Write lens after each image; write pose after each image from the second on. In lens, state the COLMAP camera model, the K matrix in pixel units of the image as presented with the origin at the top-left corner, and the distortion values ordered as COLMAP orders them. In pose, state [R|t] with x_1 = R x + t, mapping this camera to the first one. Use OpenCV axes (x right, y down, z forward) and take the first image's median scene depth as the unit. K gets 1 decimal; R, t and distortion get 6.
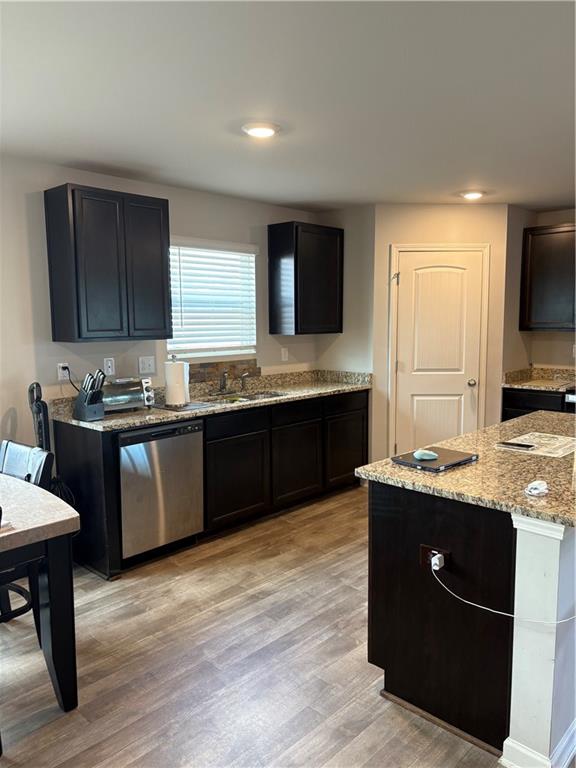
lens RADIAL K [[576.7, 0, 289.1], [0, 576.7, 392.0], [0, 0, 1]] dist [0.023675, -0.031238]
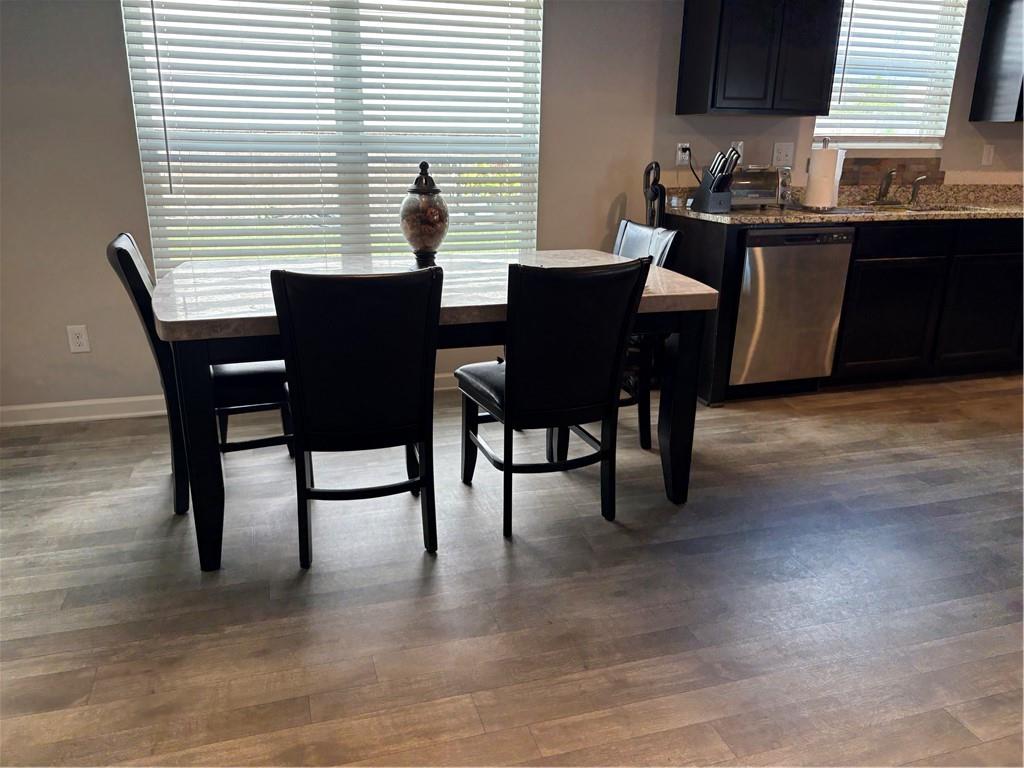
lens RADIAL K [[768.9, 0, 509.0], [0, 768.9, 386.1], [0, 0, 1]] dist [0.023675, -0.031238]
pose [[0.870669, 0.165719, -0.463111, -0.044304], [-0.079189, 0.976479, 0.200543, 0.083289], [0.485452, -0.137934, 0.863314, -0.102336]]
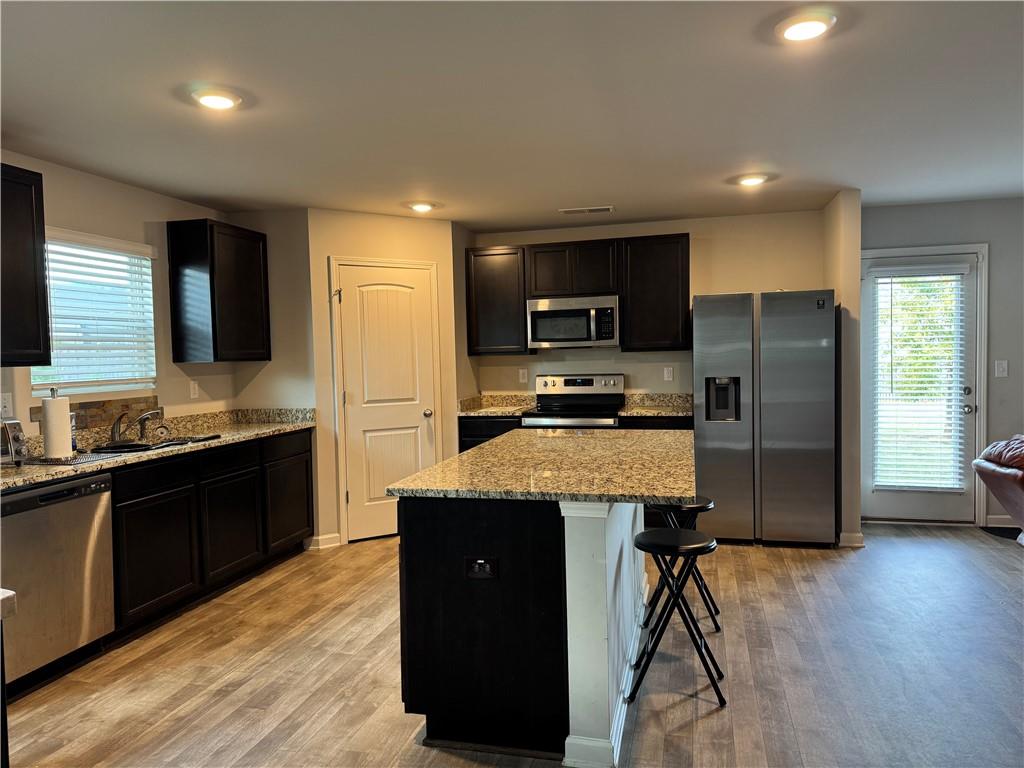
lens RADIAL K [[713.6, 0, 509.5], [0, 713.6, 392.1], [0, 0, 1]] dist [0.031968, -0.040344]
pose [[0.871208, -0.037508, 0.489479, -0.150124], [0.079625, 0.994670, -0.065501, 0.045257], [-0.484413, 0.096040, 0.869552, -0.037199]]
